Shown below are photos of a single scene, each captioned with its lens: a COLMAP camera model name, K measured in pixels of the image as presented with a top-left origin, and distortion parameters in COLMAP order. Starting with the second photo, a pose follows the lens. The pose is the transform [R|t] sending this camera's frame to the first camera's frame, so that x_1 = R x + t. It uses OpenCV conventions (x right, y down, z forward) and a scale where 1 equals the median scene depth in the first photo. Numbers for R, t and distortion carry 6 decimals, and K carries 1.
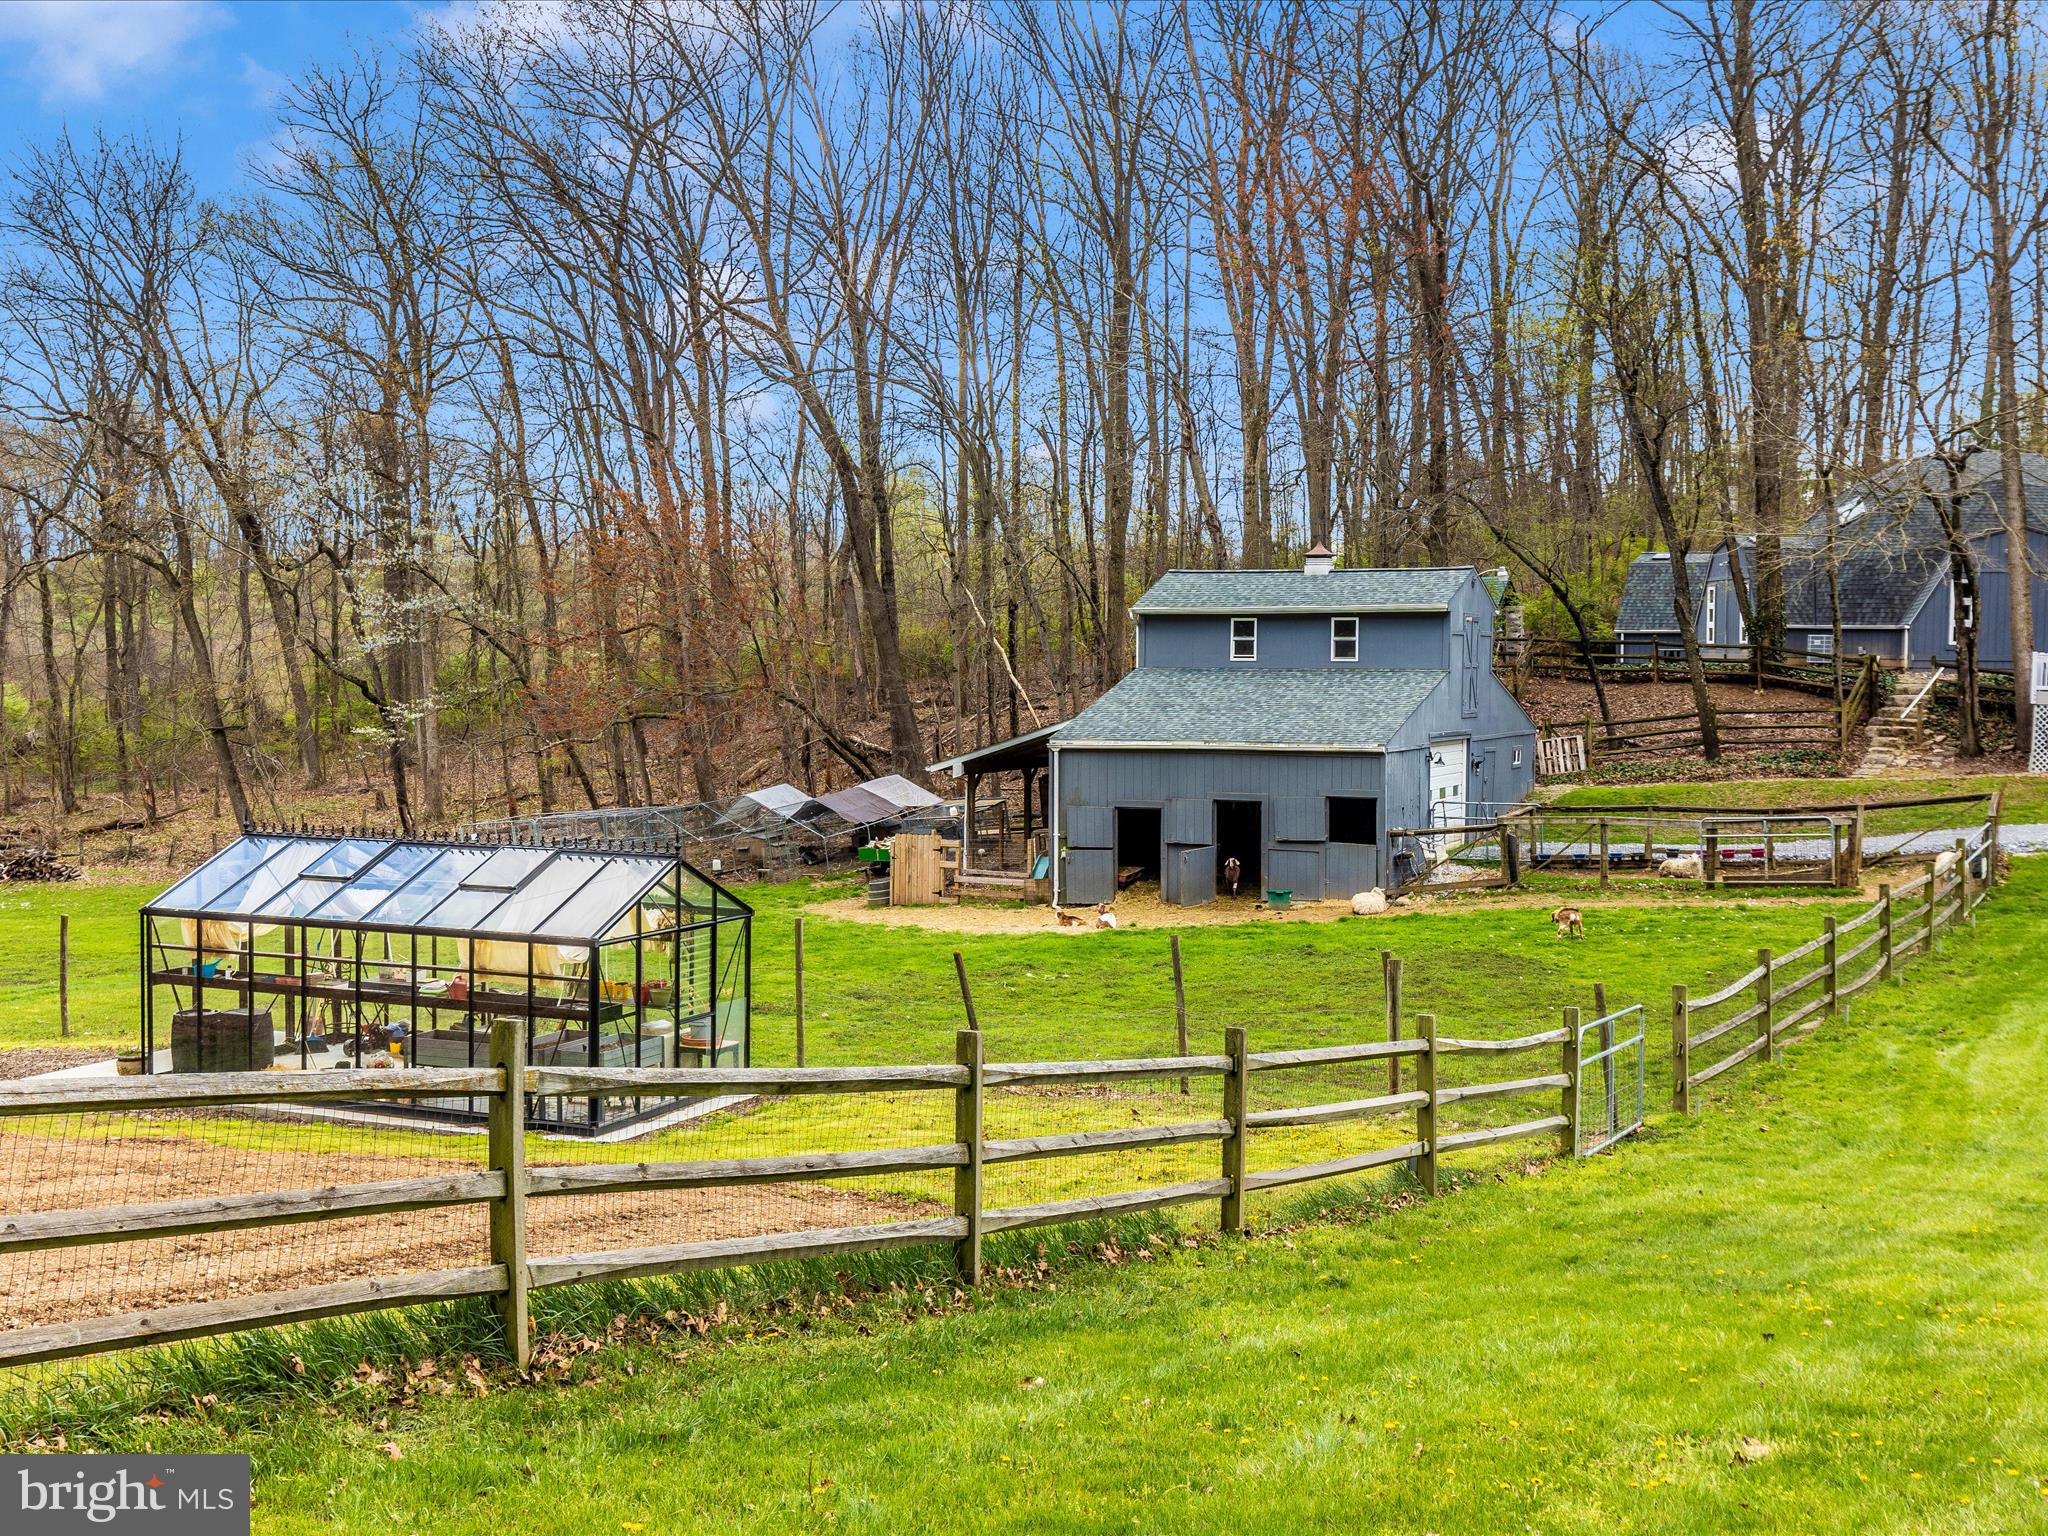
lens RADIAL K [[1804.8, 0, 1036.8], [0, 1804.8, 801.8], [0, 0, 1]] dist [0.000378, -0.000877]
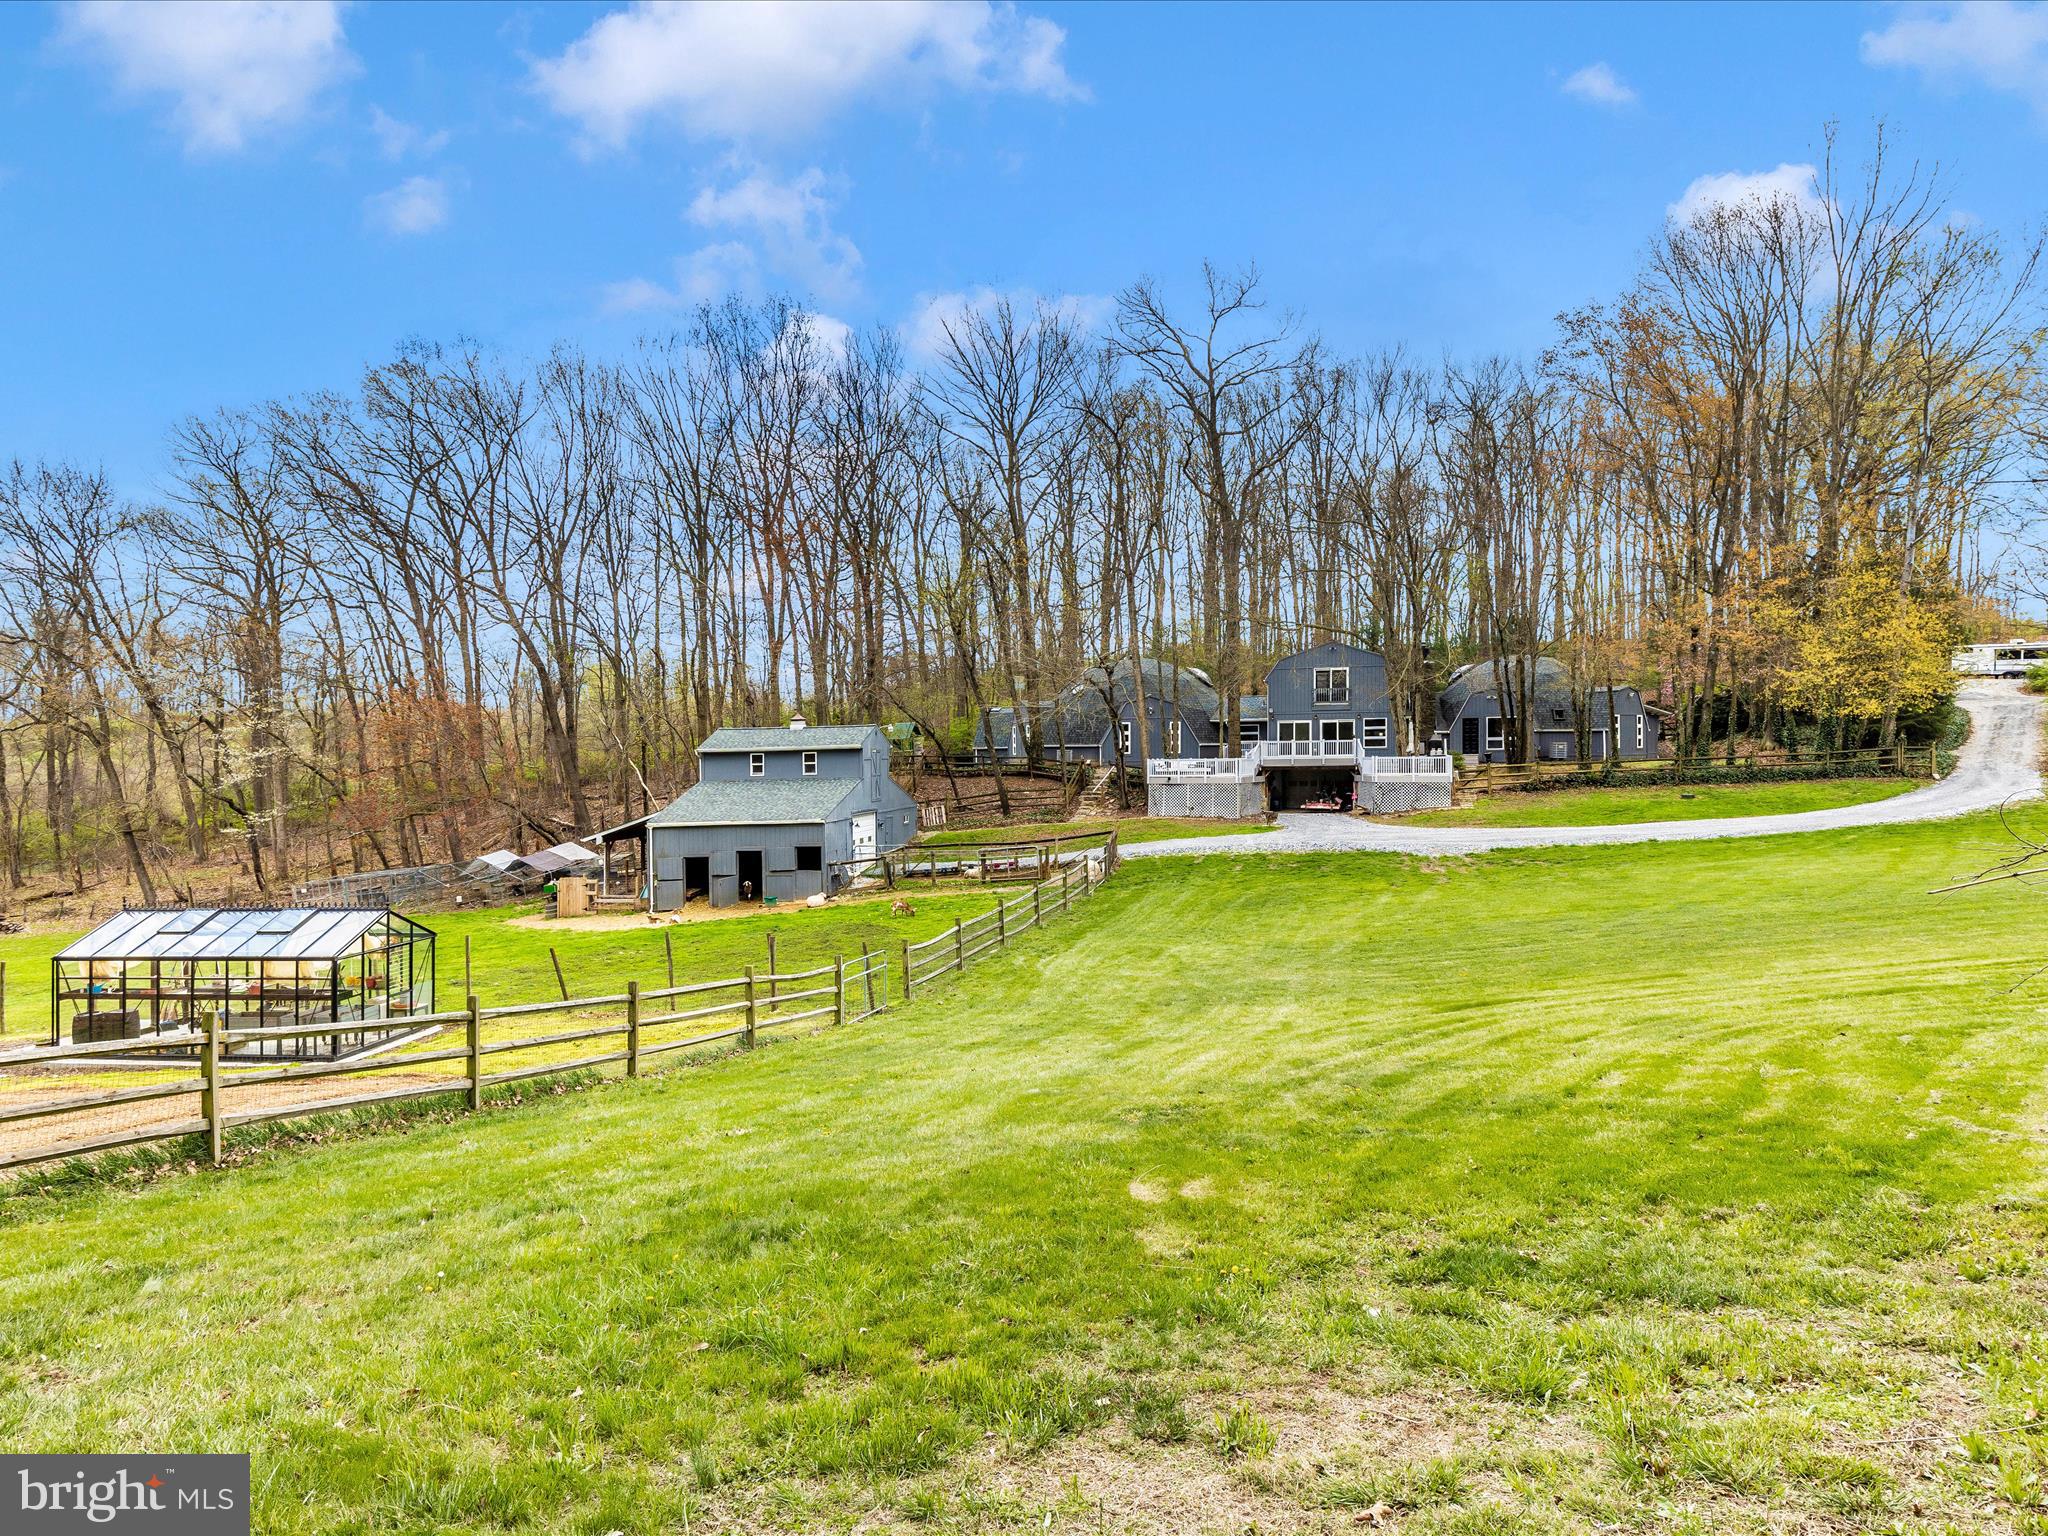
lens RADIAL K [[1054.8, 0, 1018.2], [0, 1054.8, 758.1], [0, 0, 1]] dist [-0.000704, -0.000649]
pose [[0.965392, -0.027835, 0.259315, 0.099754], [0.044300, 0.997341, -0.057866, -0.021740], [-0.257014, 0.067351, 0.964058, -0.162182]]
